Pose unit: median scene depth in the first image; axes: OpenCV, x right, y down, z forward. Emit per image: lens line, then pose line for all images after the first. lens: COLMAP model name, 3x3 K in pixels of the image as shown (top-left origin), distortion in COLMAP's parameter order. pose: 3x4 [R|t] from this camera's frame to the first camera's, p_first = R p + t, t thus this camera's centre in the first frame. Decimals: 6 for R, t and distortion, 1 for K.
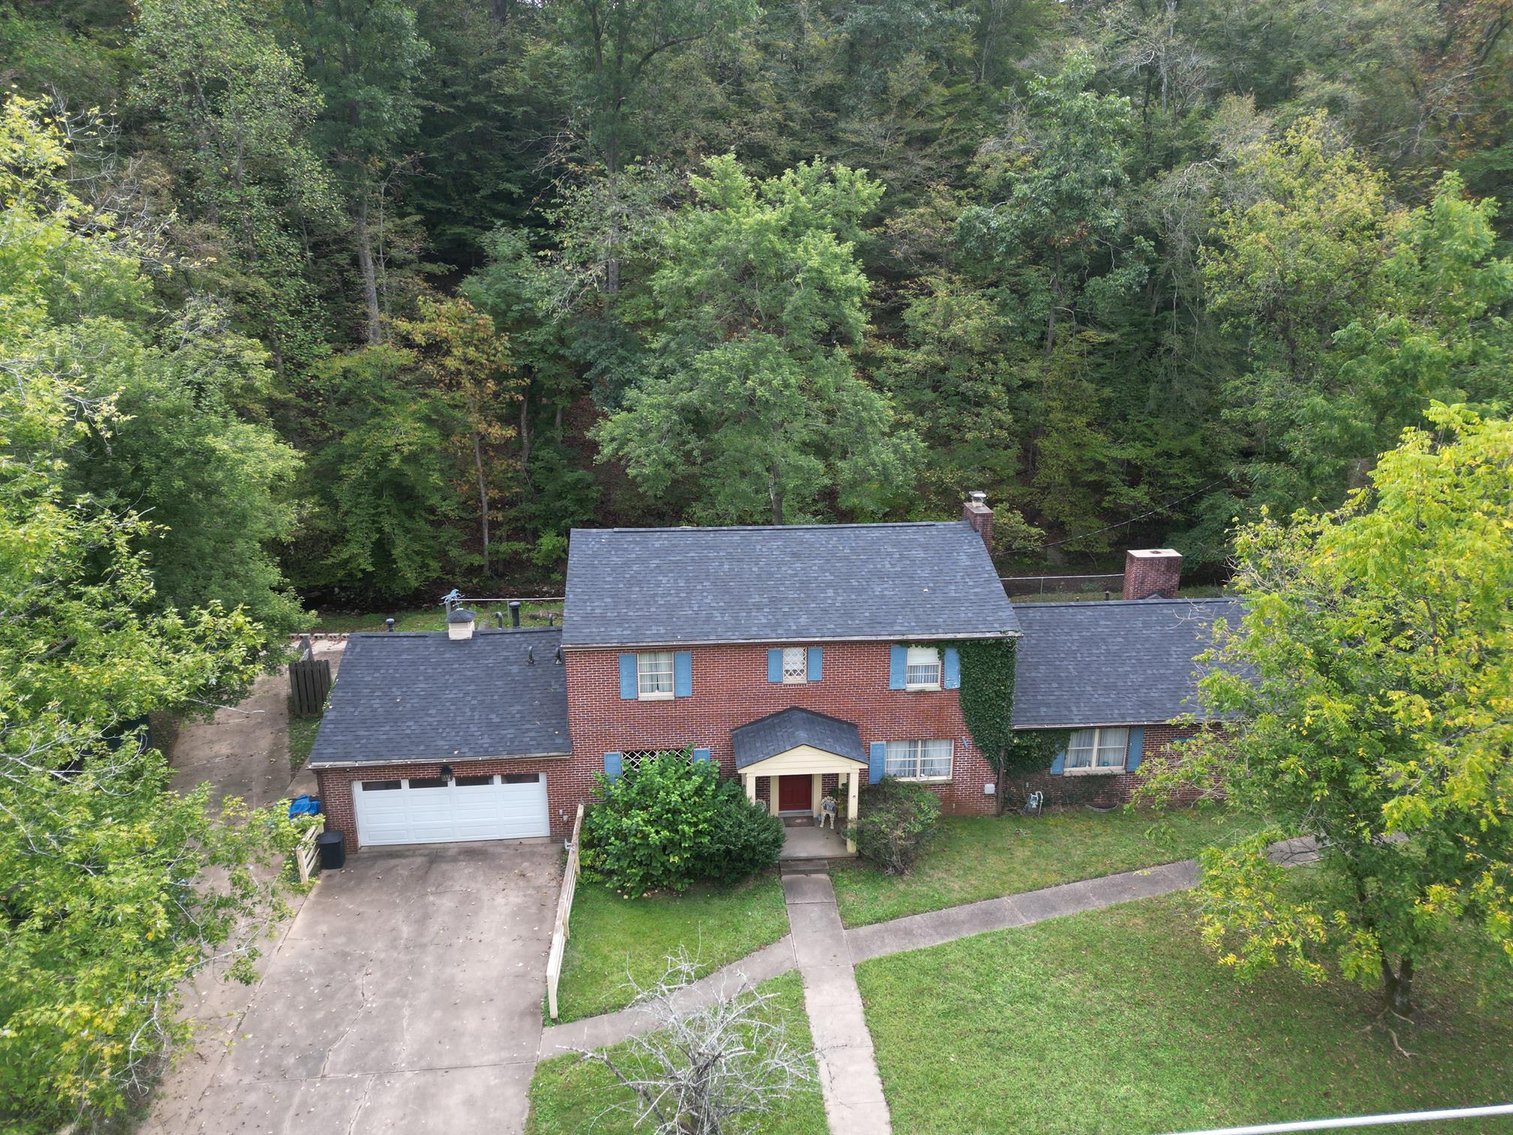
lens RADIAL K [[1073.5, 0, 756.9], [0, 1073.5, 566.7], [0, 0, 1]] dist [0.035984, -0.000927]
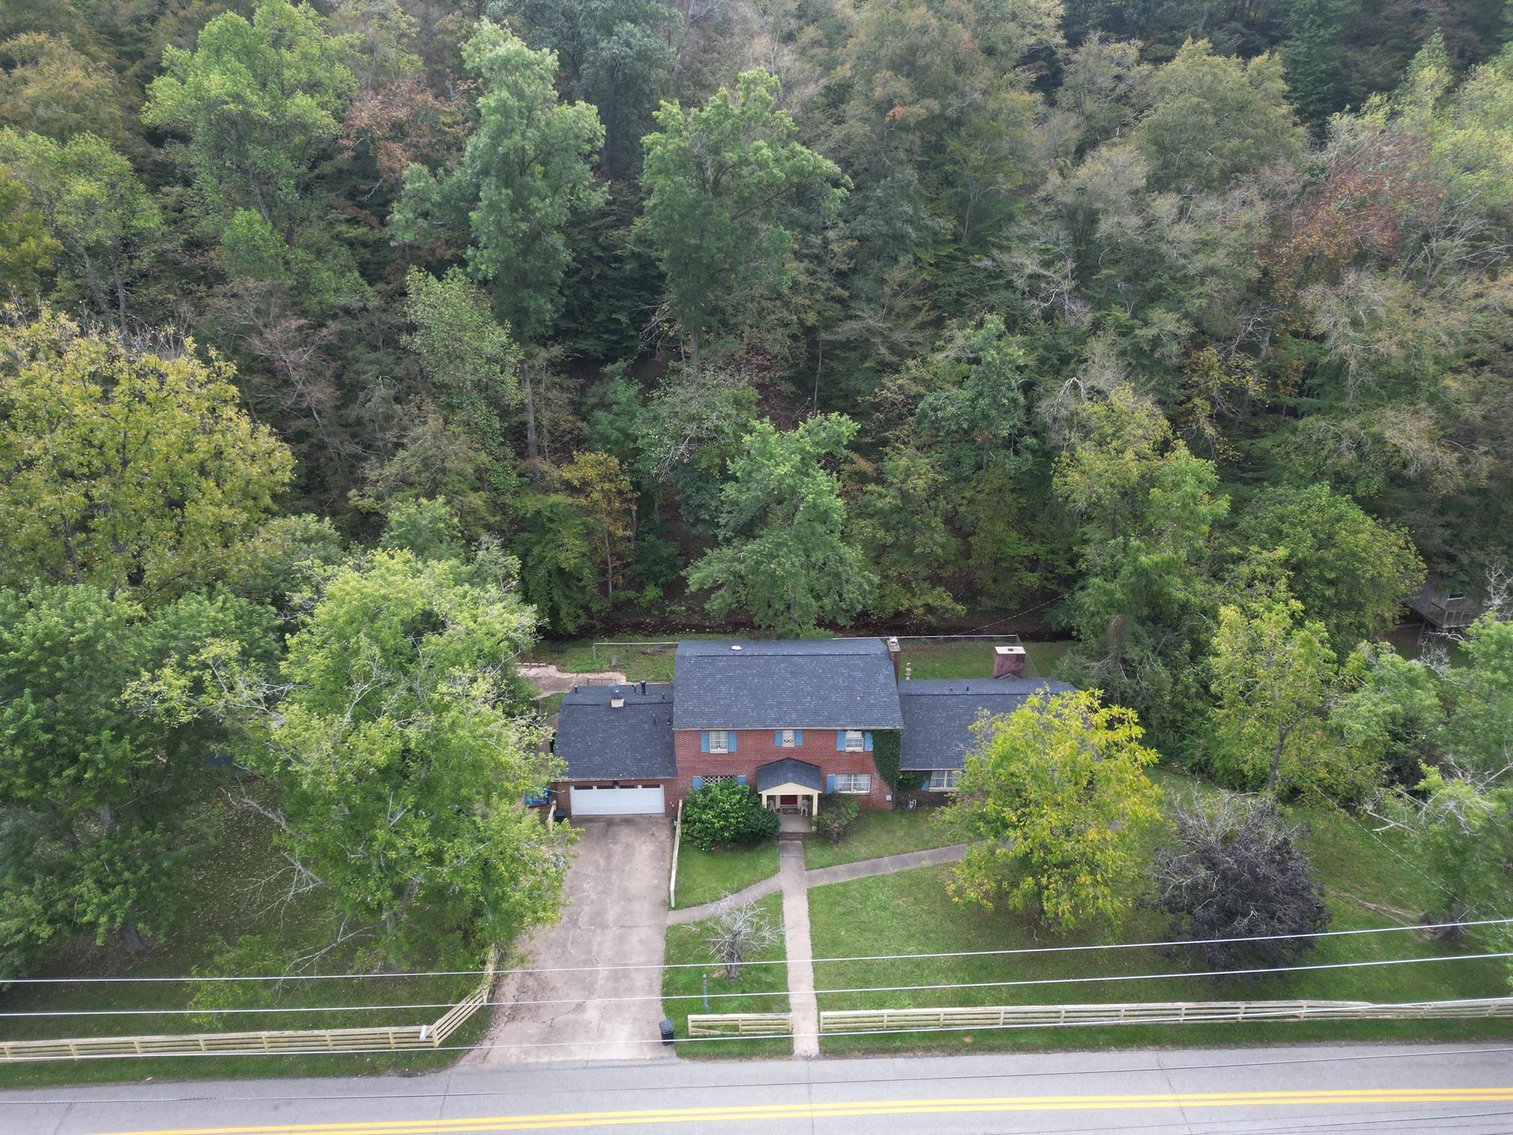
lens RADIAL K [[1073.5, 0, 754.4], [0, 1073.5, 566.0], [0, 0, 1]] dist [0.035984, -0.000927]
pose [[0.997907, 0.025238, -0.059539, 0.082468], [-0.016783, 0.990227, 0.138450, -0.498047], [0.062451, -0.137161, 0.988578, -0.925010]]
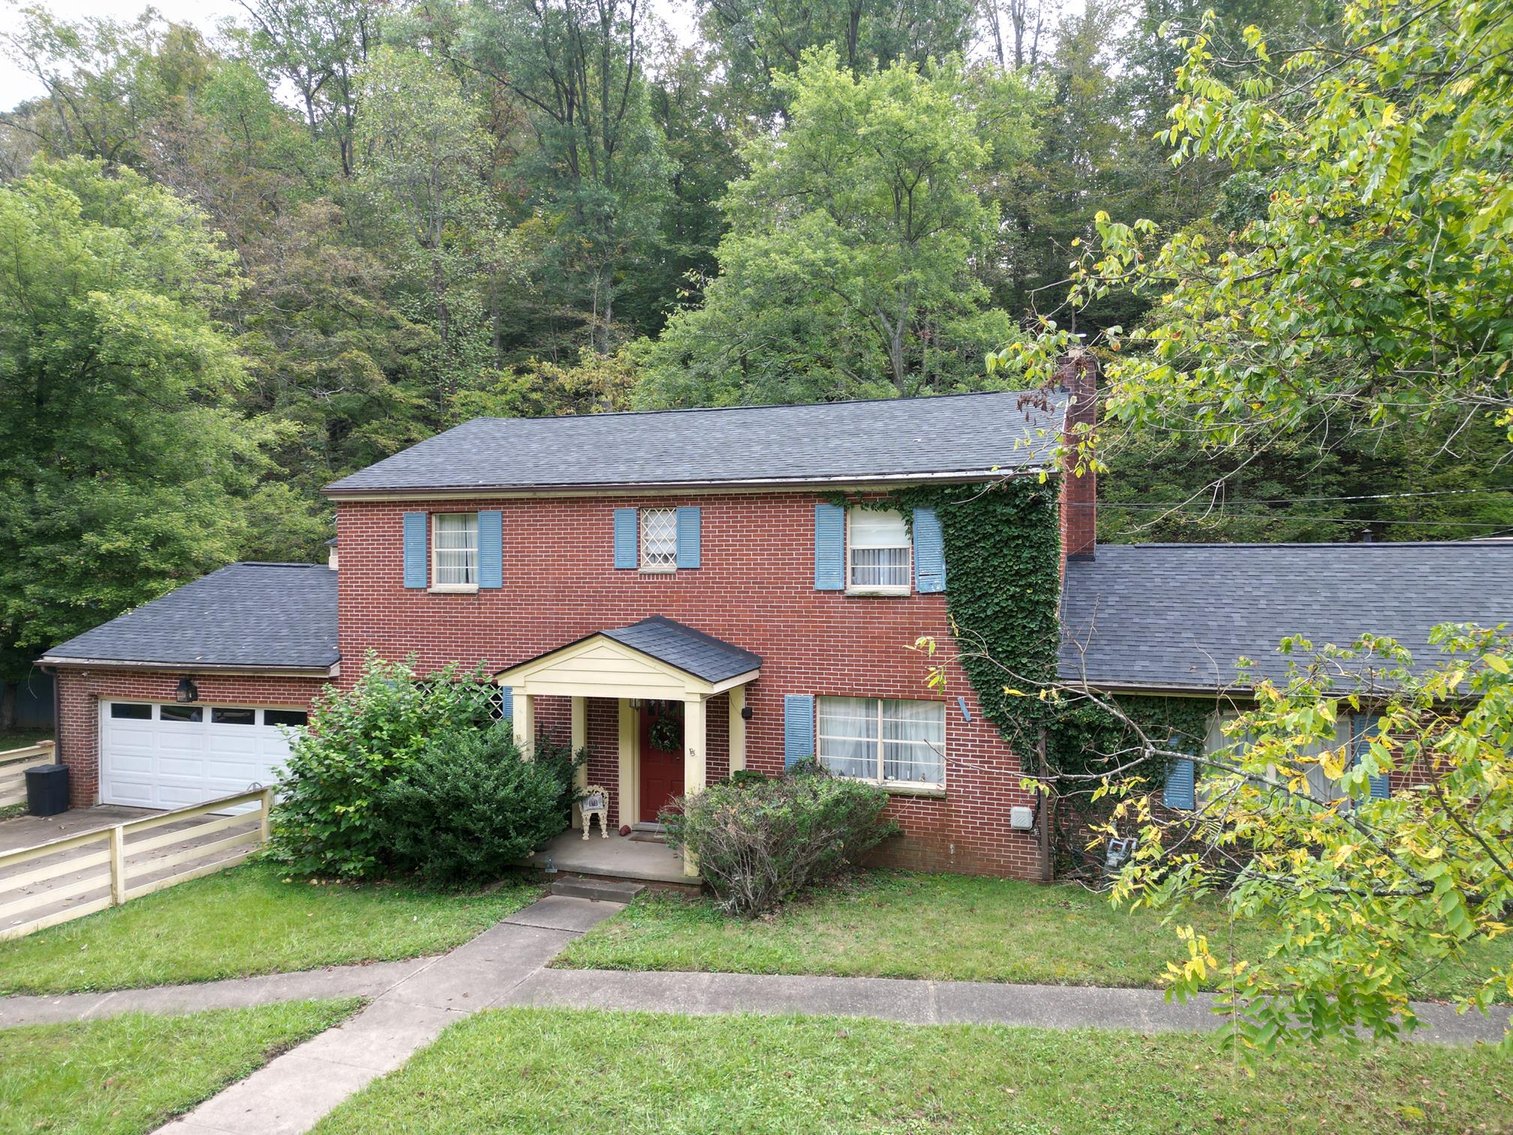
lens RADIAL K [[1073.5, 0, 756.3], [0, 1073.5, 566.2], [0, 0, 1]] dist [0.035984, -0.000927]
pose [[0.909627, -0.003360, -0.415413, 0.326037], [-0.119139, 0.955853, -0.268609, 0.255861], [0.397976, 0.293826, 0.869069, 0.518362]]
